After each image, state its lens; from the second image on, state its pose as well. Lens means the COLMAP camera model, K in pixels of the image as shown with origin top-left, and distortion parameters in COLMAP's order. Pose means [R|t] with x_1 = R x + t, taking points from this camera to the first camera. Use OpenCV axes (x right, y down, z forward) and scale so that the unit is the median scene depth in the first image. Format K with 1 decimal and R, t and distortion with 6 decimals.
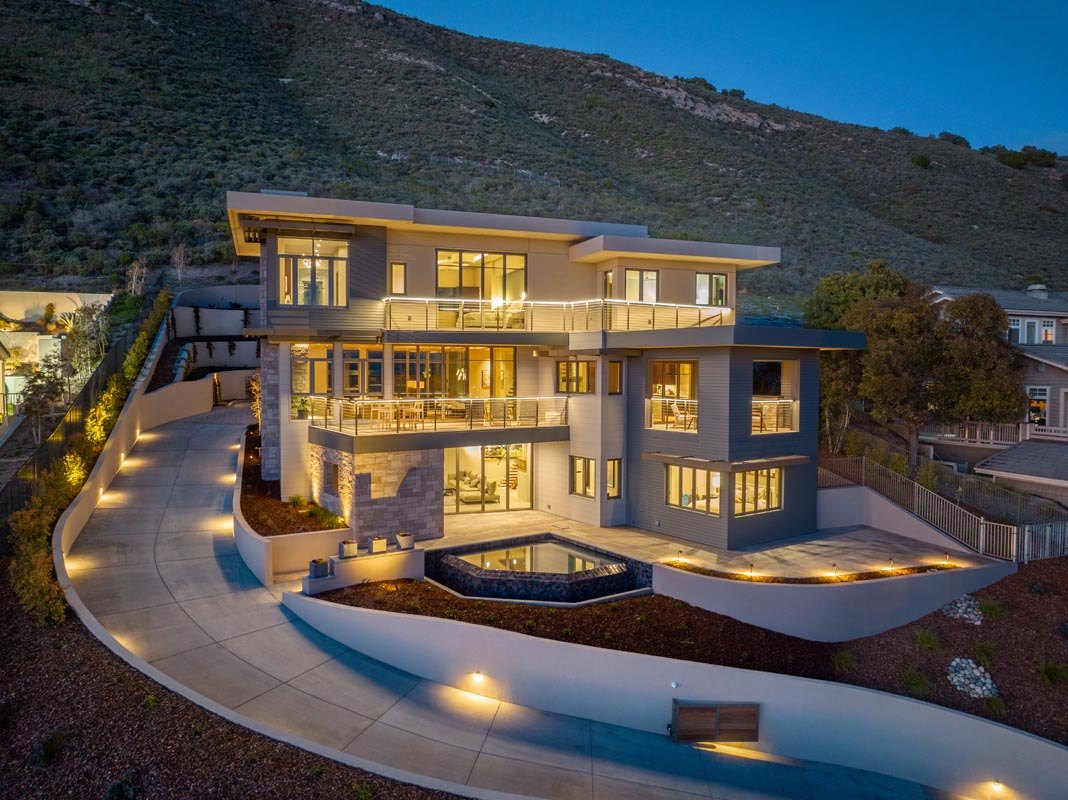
lens RADIAL K [[744.1, 0, 534.0], [0, 744.1, 400.0], [0, 0, 1]] dist [0.004572, 0.001666]
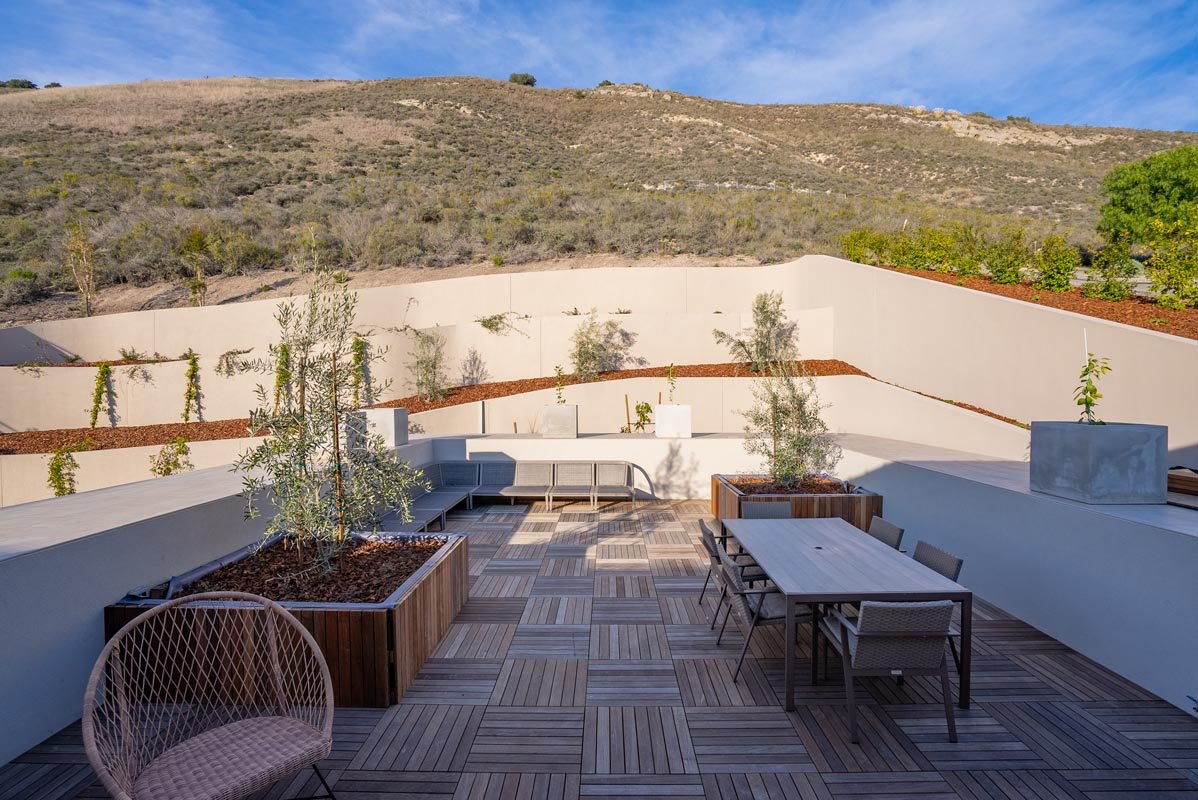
lens RADIAL K [[542.4, 0, 599.0], [0, 542.4, 400.0], [0, 0, 1]] dist [-0.001510, -0.000042]
pose [[0.936339, -0.000570, -0.351096, -0.008131], [-0.006708, 0.999787, -0.019512, -0.019569], [0.351032, 0.020625, 0.936136, 0.158139]]
